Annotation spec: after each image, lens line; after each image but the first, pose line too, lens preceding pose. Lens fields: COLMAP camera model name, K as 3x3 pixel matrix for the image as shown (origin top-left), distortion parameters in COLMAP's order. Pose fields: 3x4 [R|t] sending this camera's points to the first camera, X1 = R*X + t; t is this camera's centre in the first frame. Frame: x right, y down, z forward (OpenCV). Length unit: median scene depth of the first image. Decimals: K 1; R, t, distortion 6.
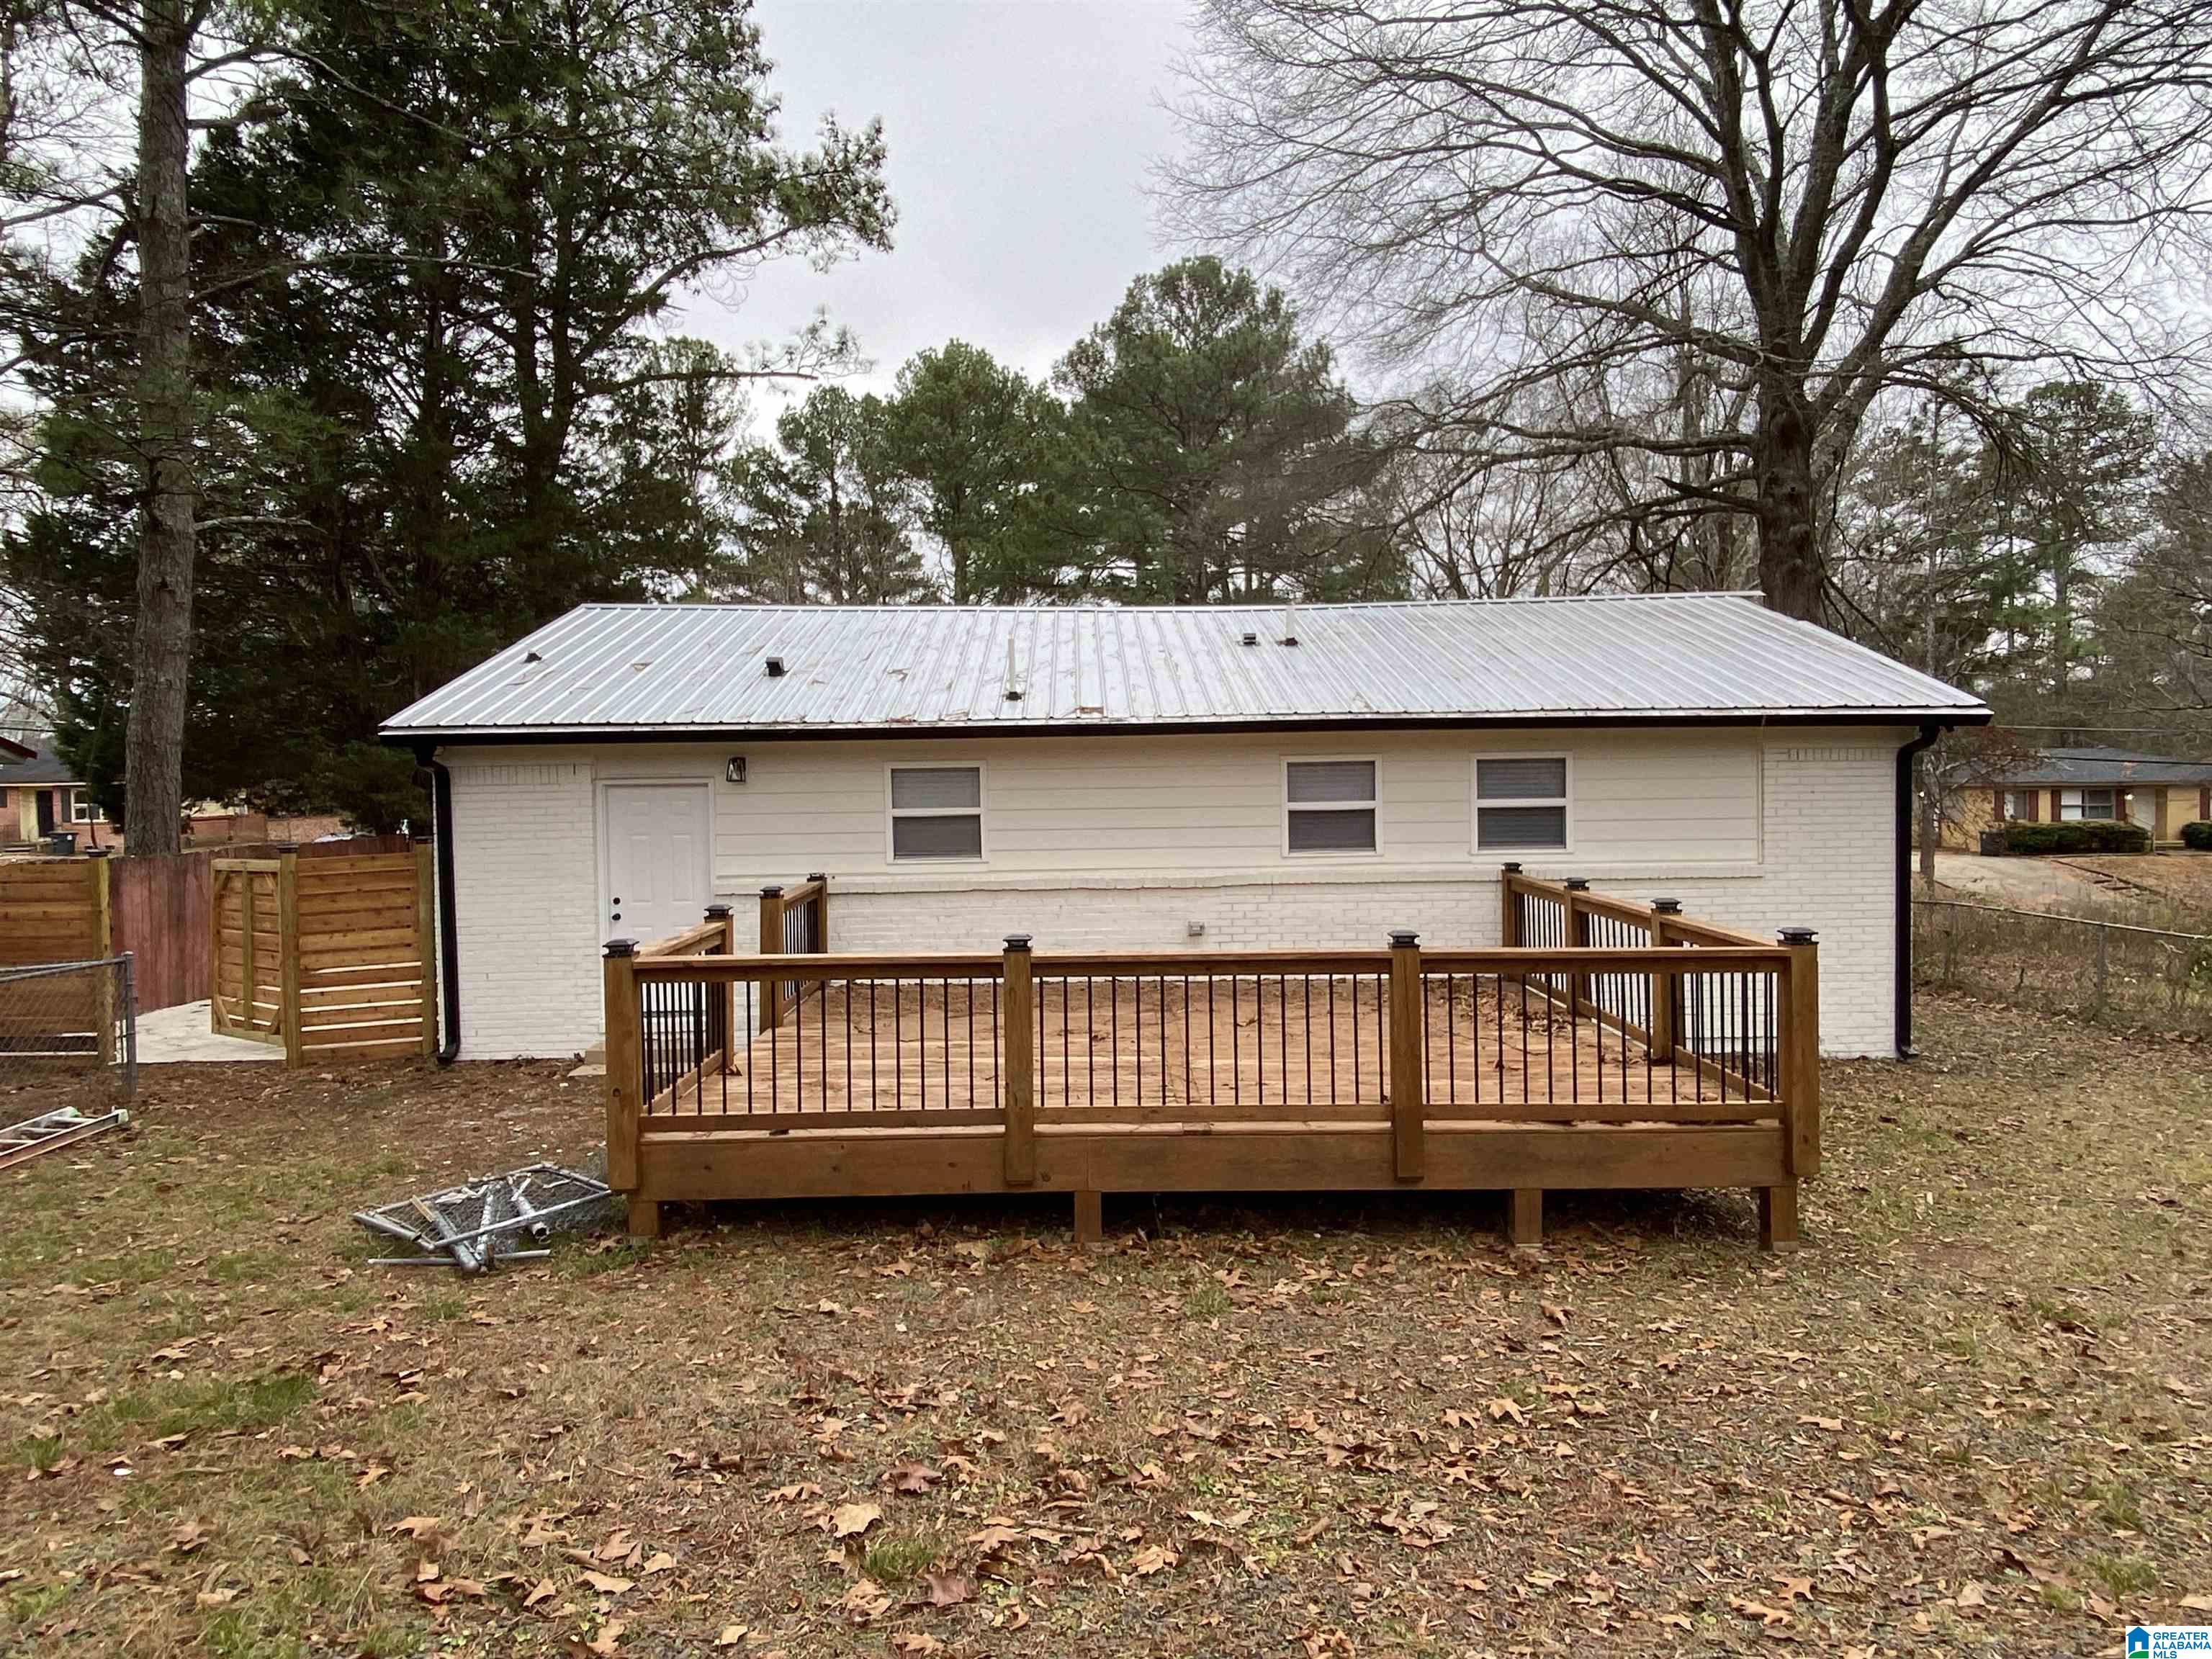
lens RADIAL K [[1354.2, 0, 1104.5], [0, 1354.2, 798.3], [0, 0, 1]] dist [0.095182, -0.132257]
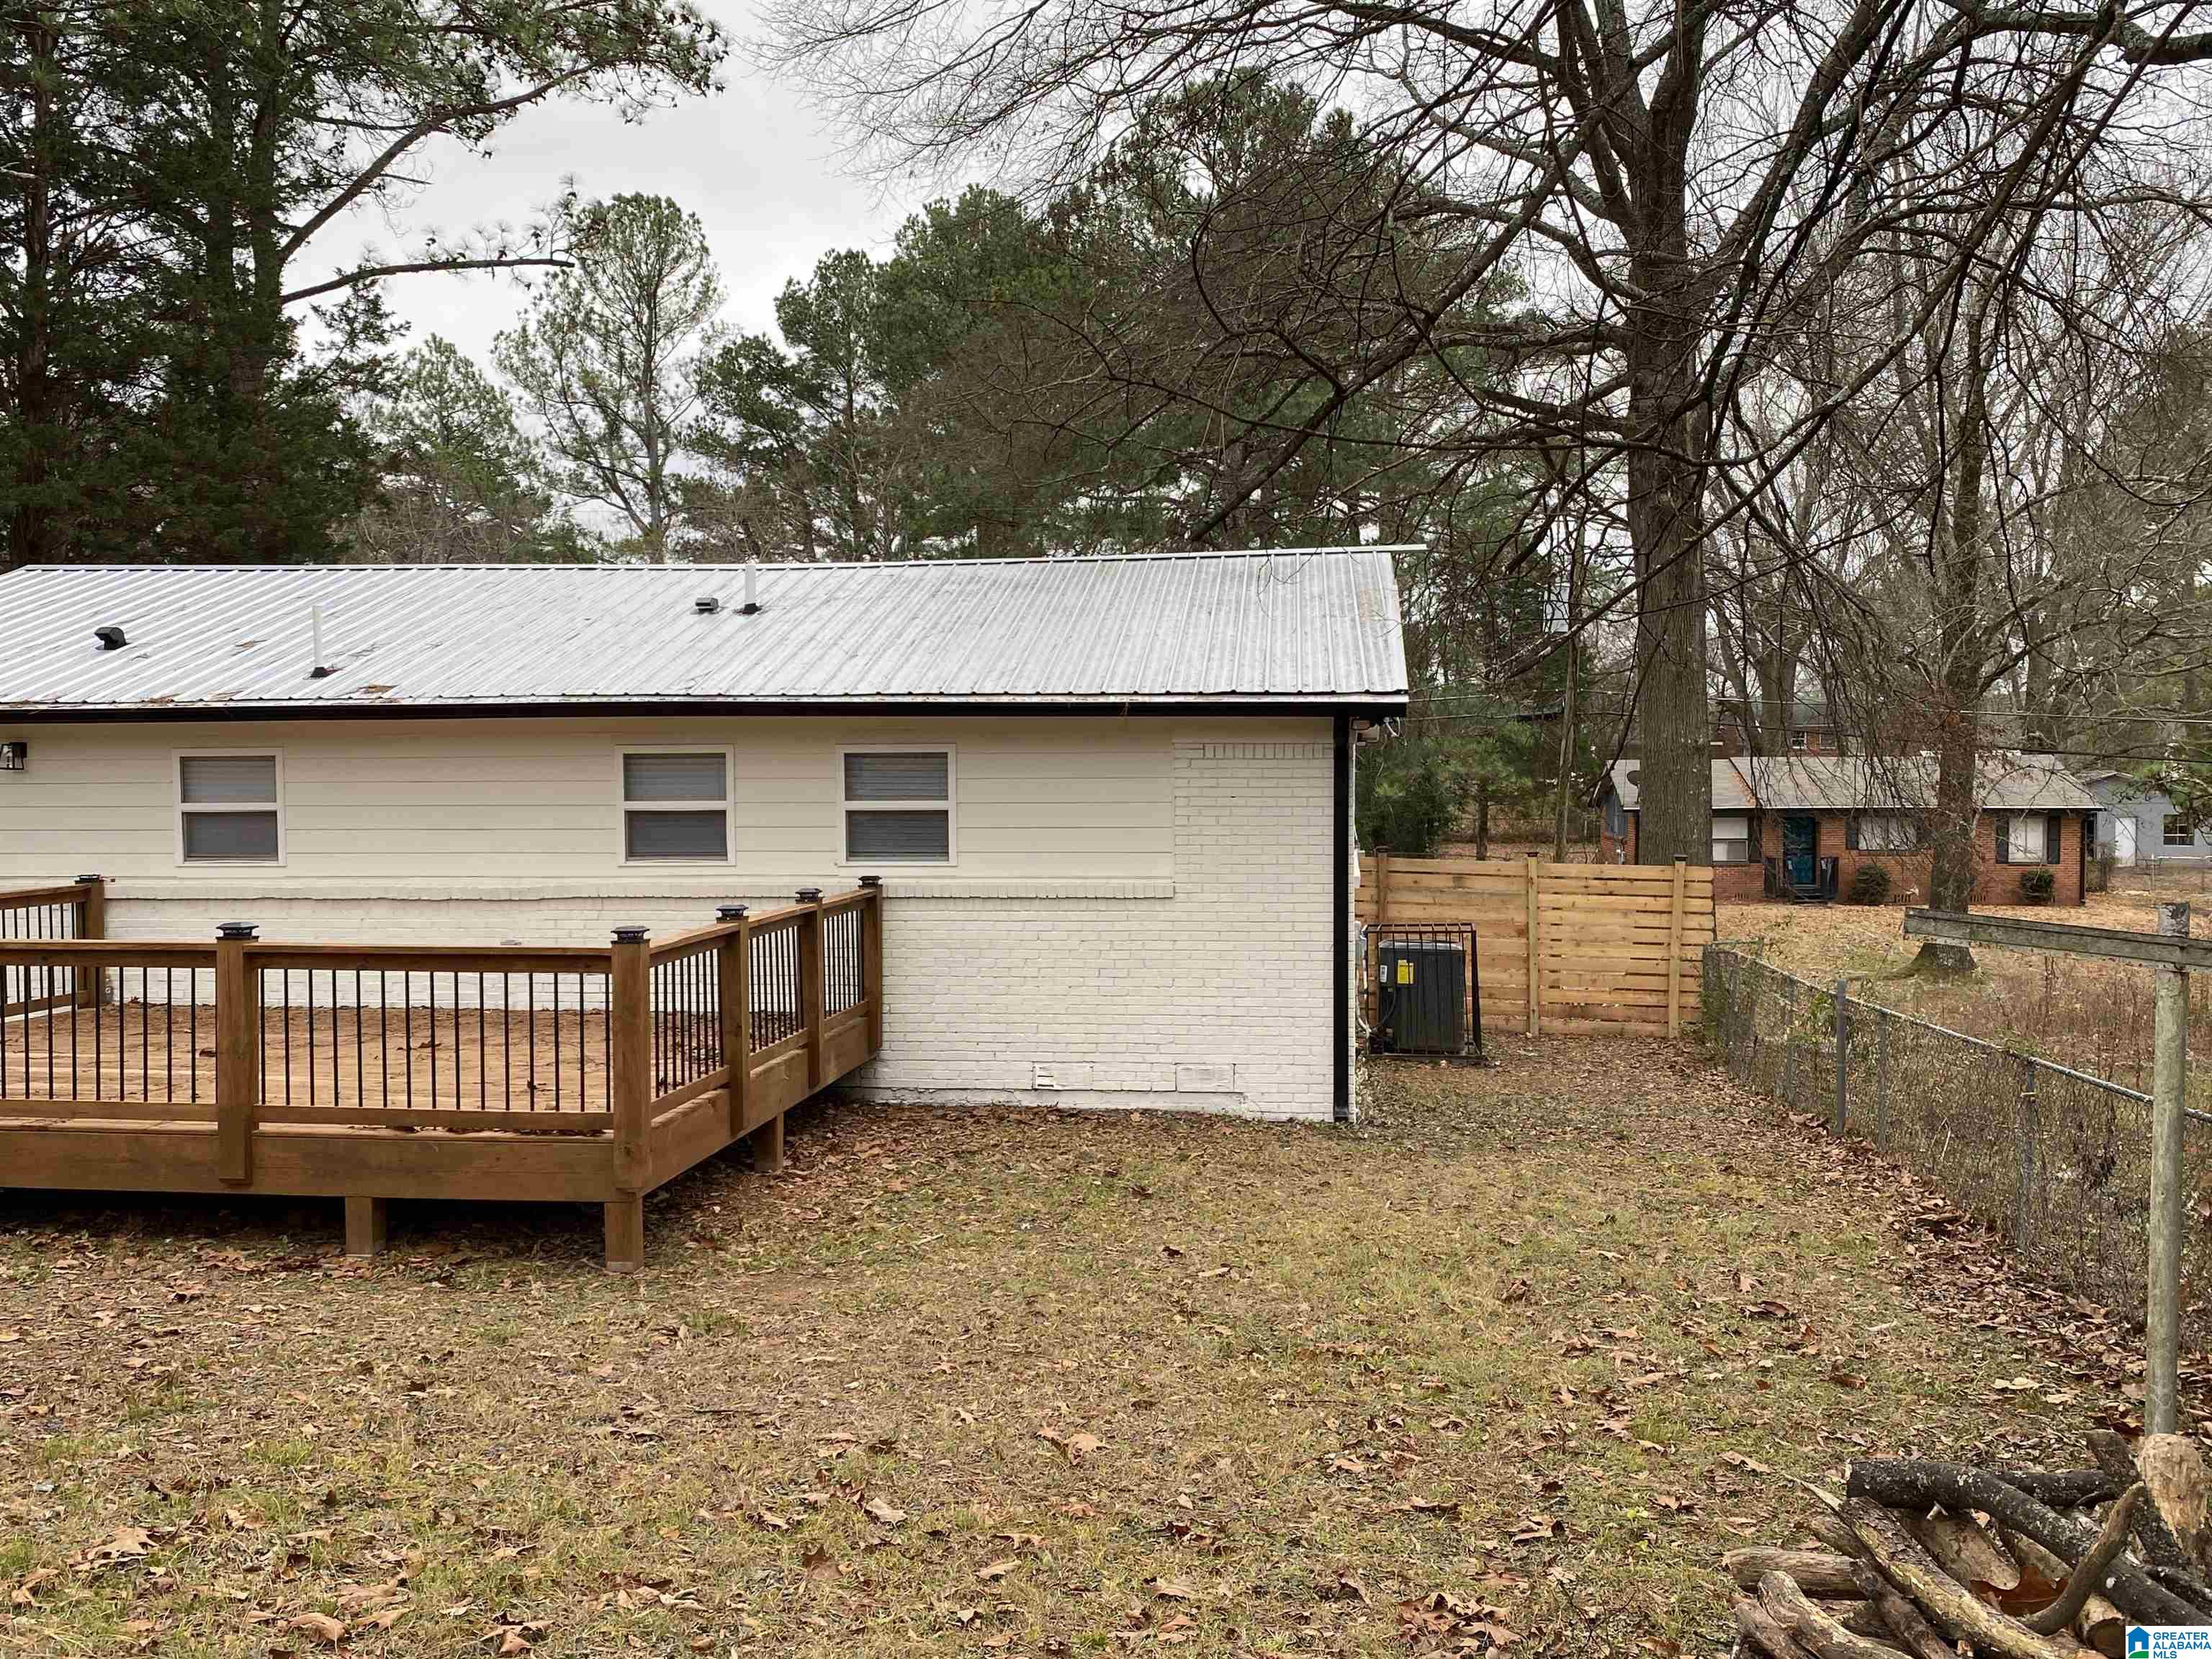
lens RADIAL K [[1934.9, 0, 1106.0], [0, 1934.9, 829.5], [0, 0, 1]] dist [0.012965, -0.000431]
pose [[0.993692, 0.014005, -0.111268, 0.564053], [-0.013594, 0.999898, 0.004457, 0.011213], [0.111319, -0.002916, 0.993780, -0.157912]]
